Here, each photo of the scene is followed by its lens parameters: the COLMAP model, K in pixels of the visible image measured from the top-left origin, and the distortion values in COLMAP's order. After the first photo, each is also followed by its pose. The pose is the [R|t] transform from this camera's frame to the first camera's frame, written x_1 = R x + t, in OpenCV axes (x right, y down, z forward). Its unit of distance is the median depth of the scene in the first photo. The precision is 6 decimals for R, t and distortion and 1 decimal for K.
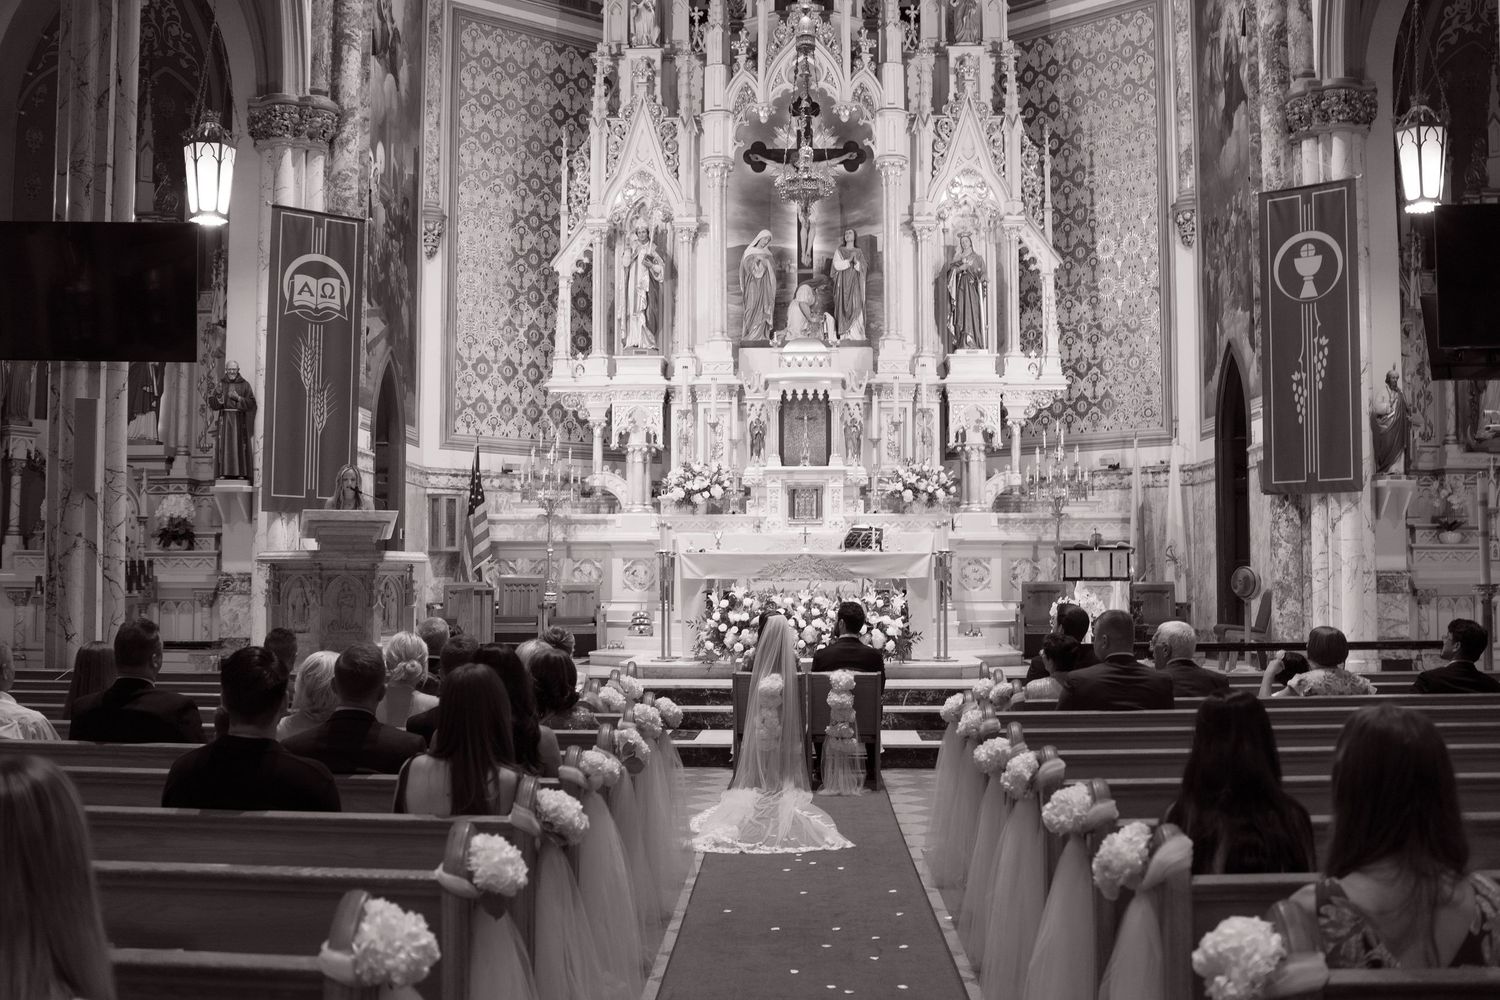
lens RADIAL K [[1616.2, 0, 756.4], [0, 1616.2, 508.6], [0, 0, 1]] dist [-0.074098, 0.087706]
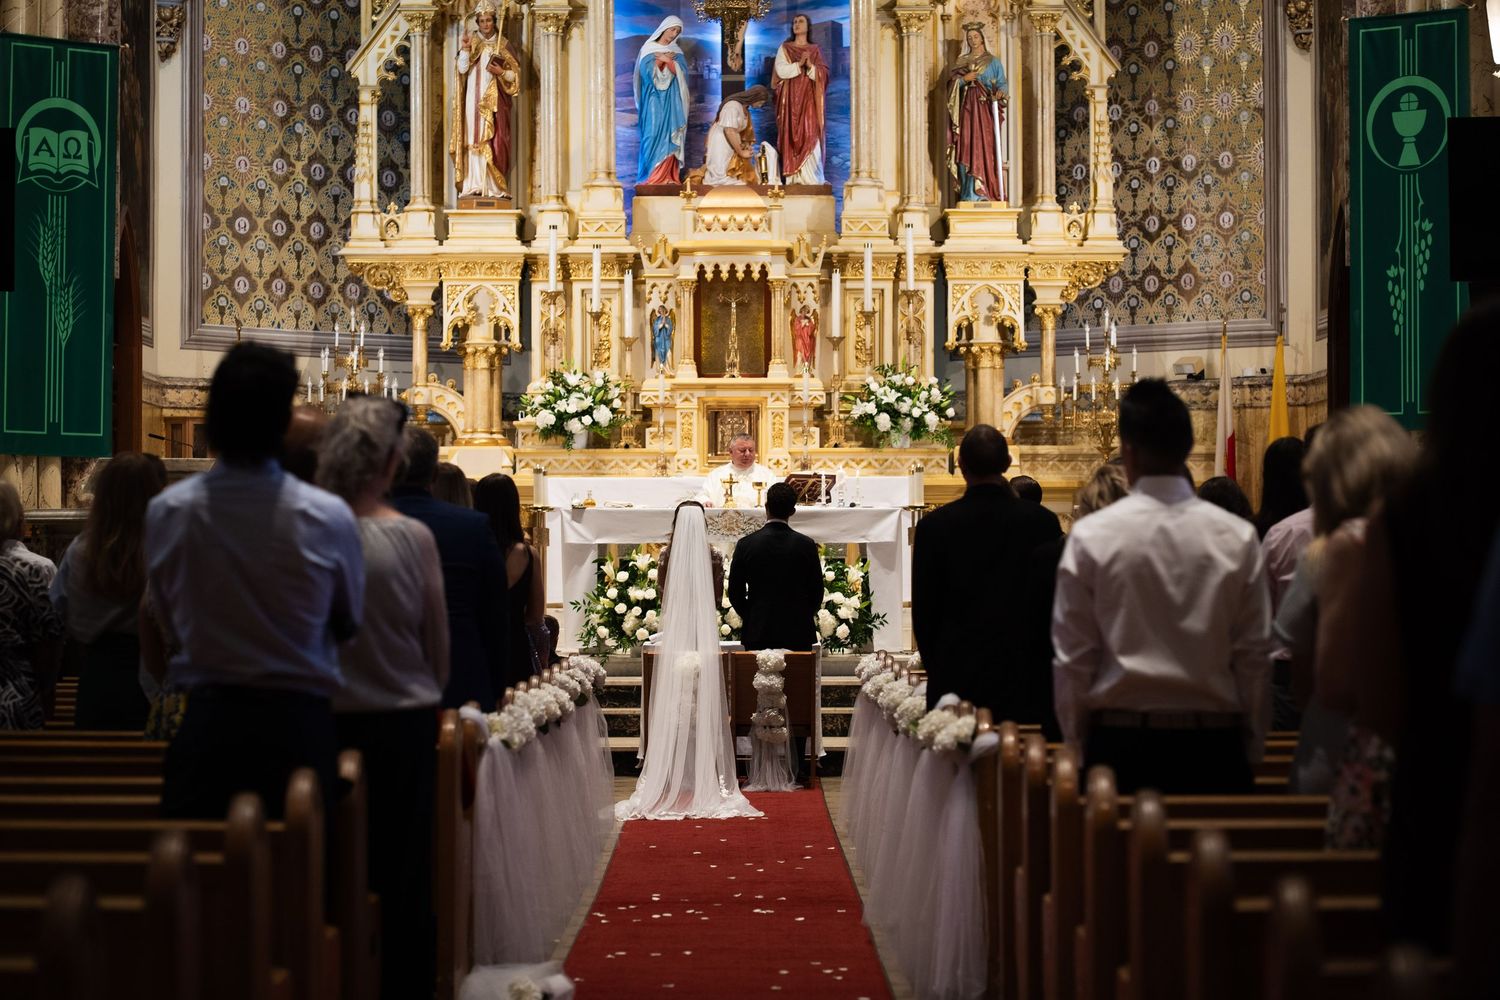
lens RADIAL K [[3827.7, 0, 785.6], [0, 3827.7, 502.4], [0, 0, 1]] dist [0.091601, -1.268881]
pose [[0.999180, -0.000806, 0.040478, -0.012286], [-0.000479, 0.999497, 0.031718, -0.024253], [-0.040483, -0.031711, 0.998677, -0.587782]]
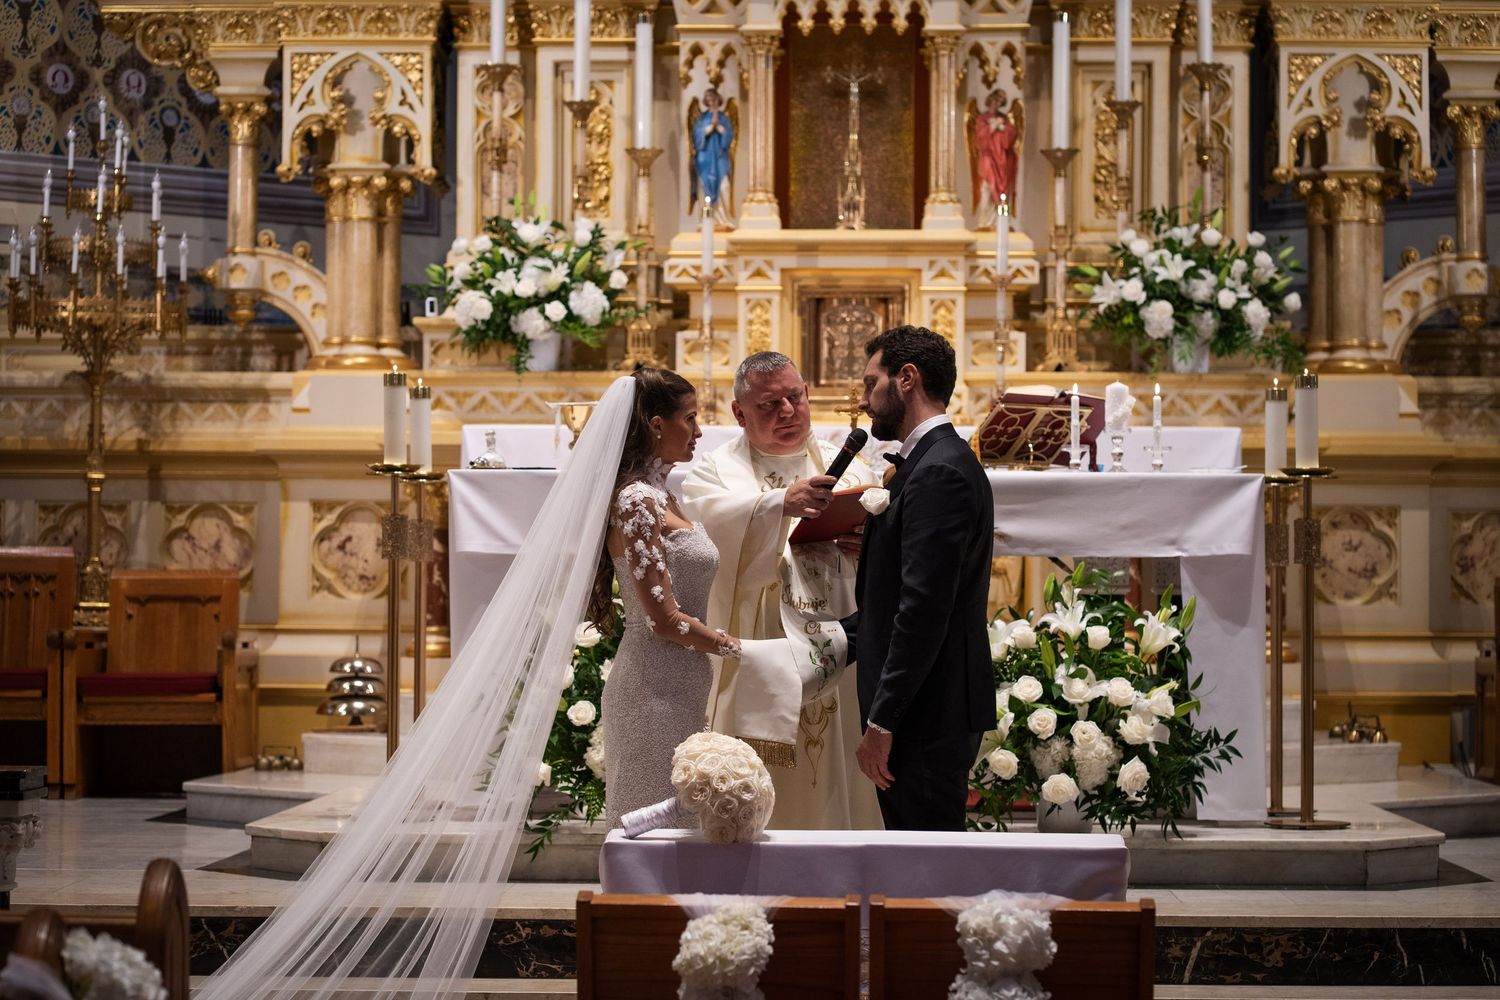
lens RADIAL K [[3612.0, 0, 749.6], [0, 3612.0, 502.8], [0, 0, 1]] dist [0.156166, -3.291371]
pose [[0.999964, 0.006745, 0.005228, 0.005201], [-0.006846, 0.999783, 0.019666, 0.015371], [-0.005094, -0.019701, 0.999793, 0.239974]]
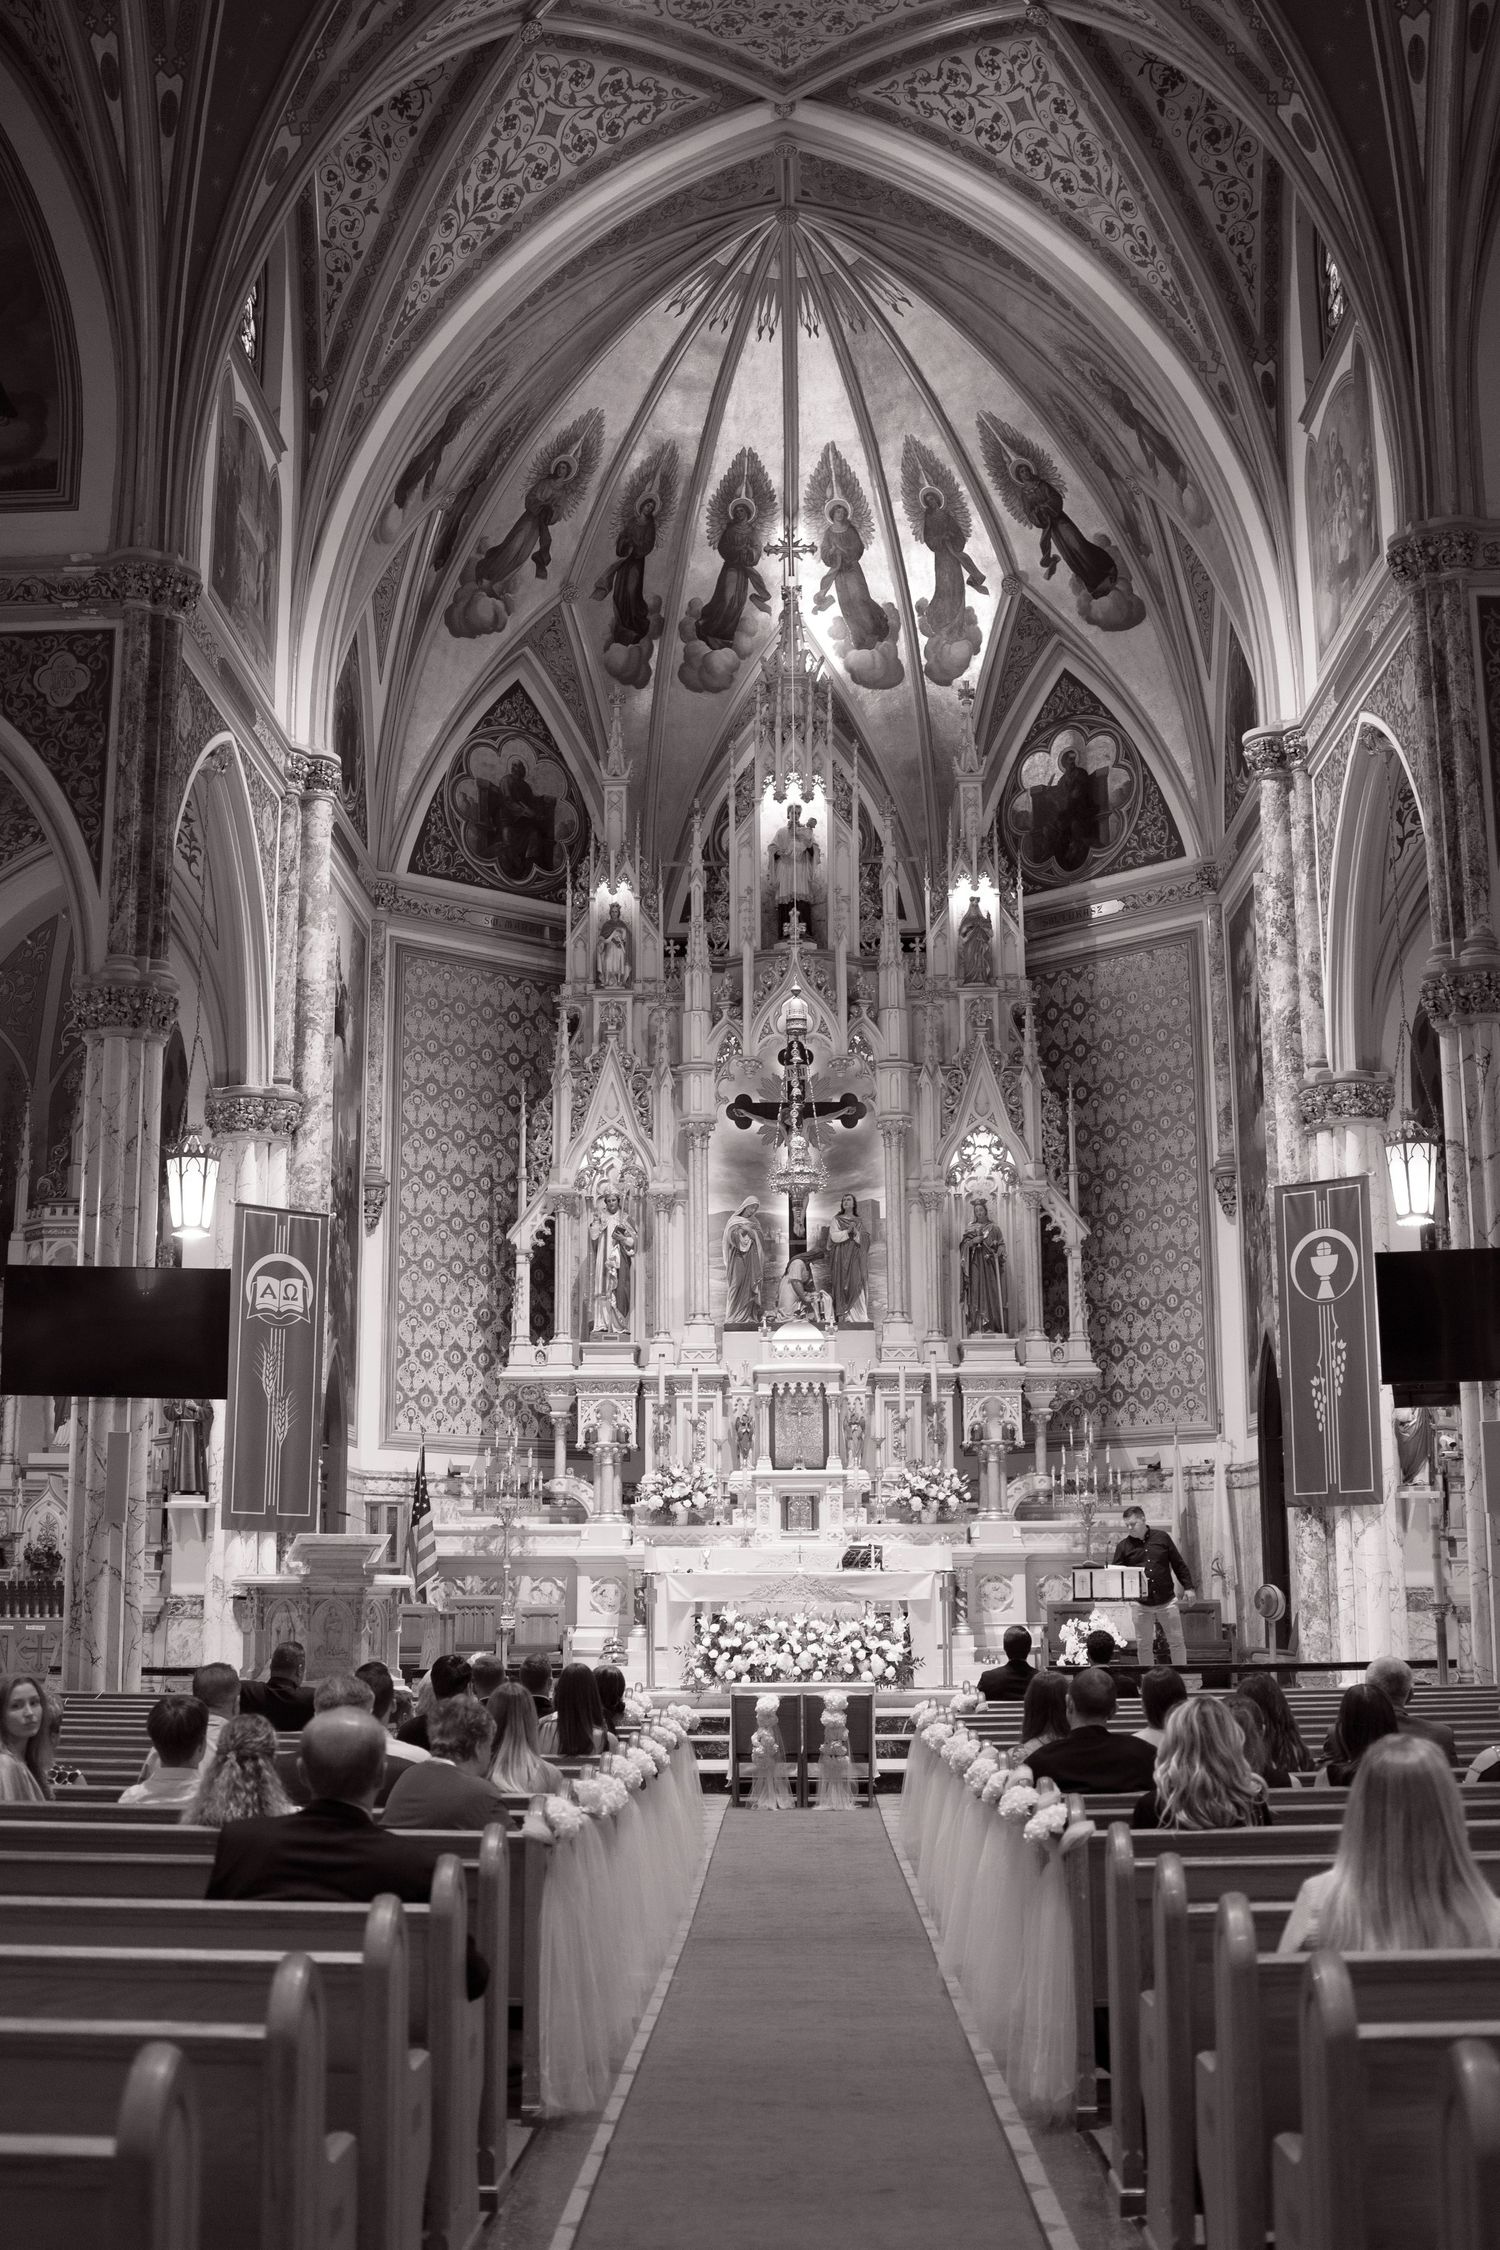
lens RADIAL K [[2589.9, 0, 741.6], [0, 2589.9, 1112.1], [0, 0, 1]] dist [-0.096507, 0.000603]
pose [[0.999960, -0.003144, 0.008345, -0.012019], [0.004270, 0.990349, -0.138532, -0.023663], [-0.007829, 0.138562, 0.990323, -0.409020]]
